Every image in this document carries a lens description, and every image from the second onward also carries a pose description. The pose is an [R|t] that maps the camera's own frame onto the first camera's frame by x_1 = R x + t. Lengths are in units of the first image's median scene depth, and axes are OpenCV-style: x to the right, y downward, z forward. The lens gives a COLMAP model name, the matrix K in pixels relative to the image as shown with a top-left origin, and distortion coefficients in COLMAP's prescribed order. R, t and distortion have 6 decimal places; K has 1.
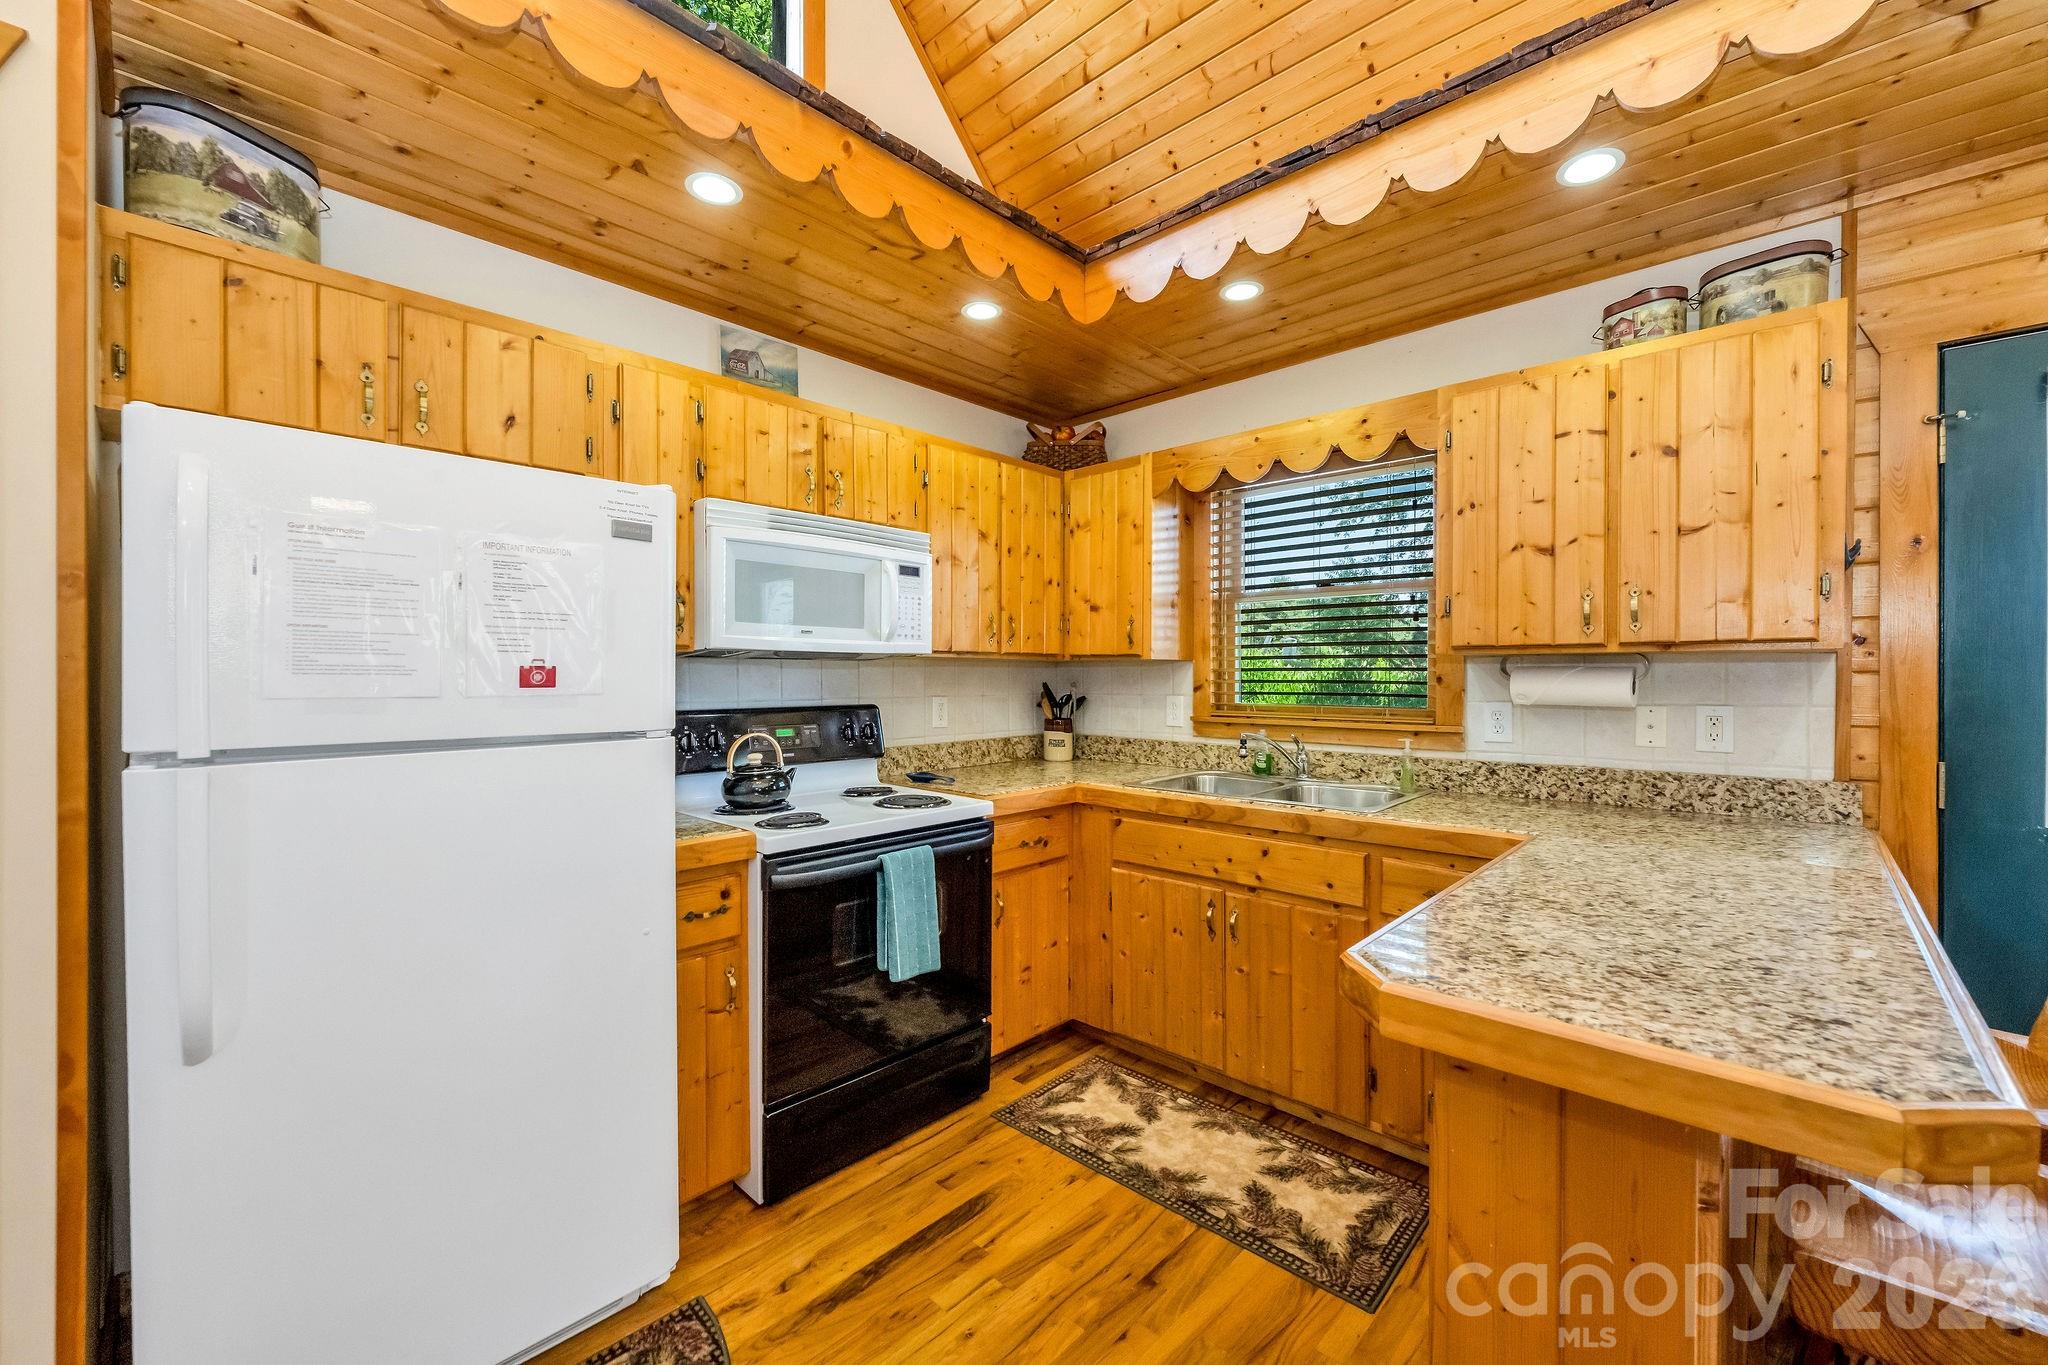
lens RADIAL K [[812.5, 0, 1023.9], [0, 812.5, 673.8], [0, 0, 1]] dist [-0.000542, 0.000083]
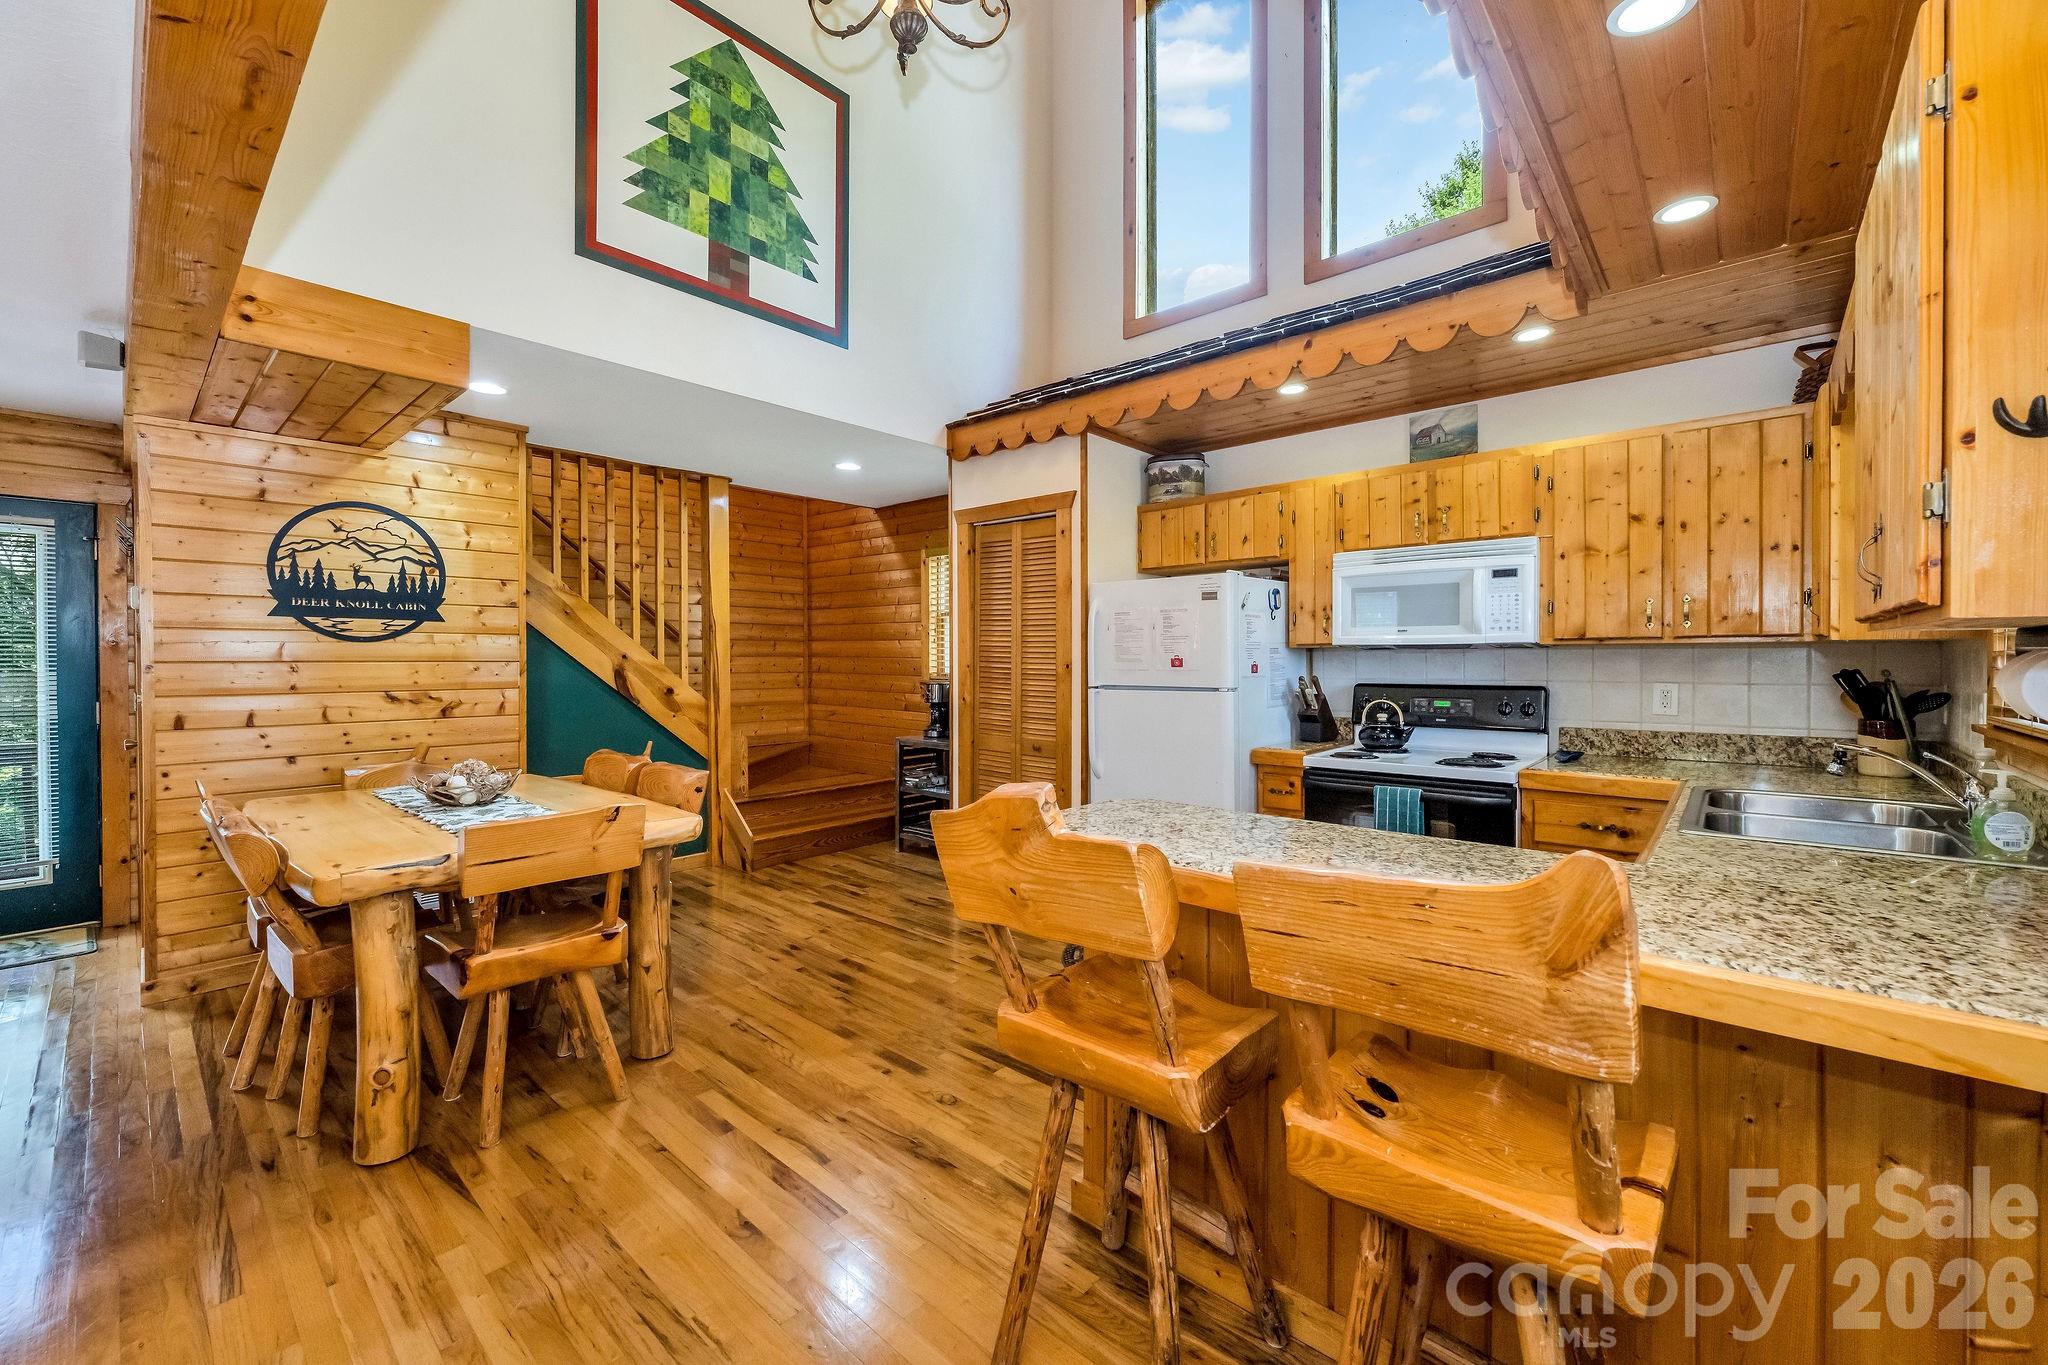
lens RADIAL K [[812.5, 0, 1023.9], [0, 812.5, 673.8], [0, 0, 1]] dist [-0.000542, 0.000083]
pose [[0.029098, 0.013392, -0.999487, 1.047852], [0.003347, 0.999903, 0.013495, 0.001761], [0.999571, -0.003738, 0.029051, 0.272582]]
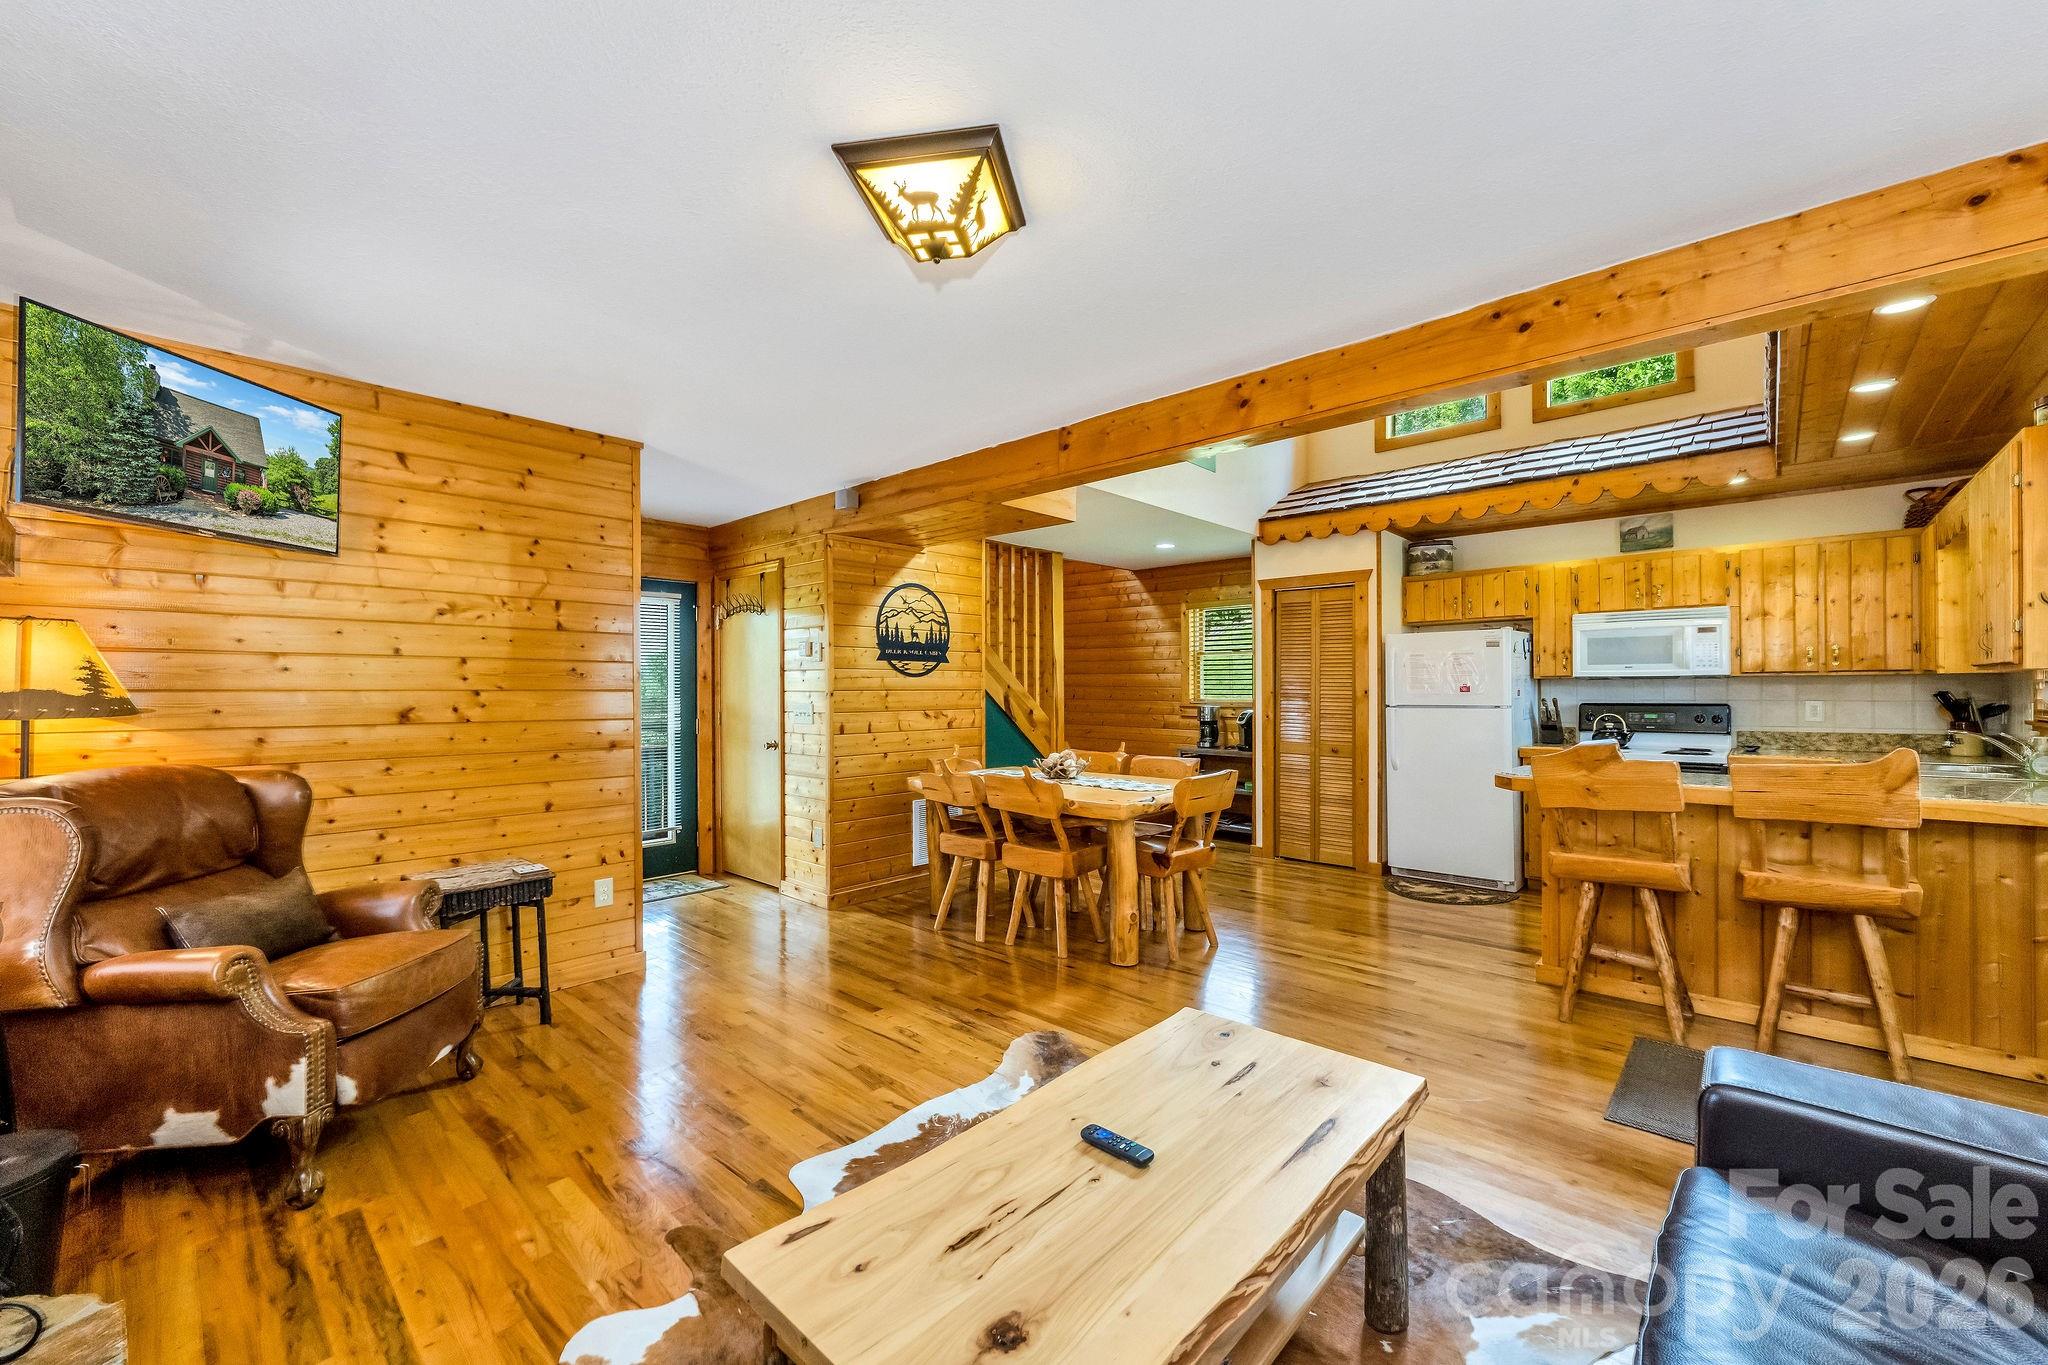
lens RADIAL K [[807.3, 0, 1024.3], [0, 807.3, 695.8], [0, 0, 1]] dist [0.000837, -0.000033]
pose [[0.010932, 0.003277, -0.999935, 1.693460], [0.006642, 0.999972, 0.003350, 0.005347], [0.999918, -0.006679, 0.010910, -0.564064]]
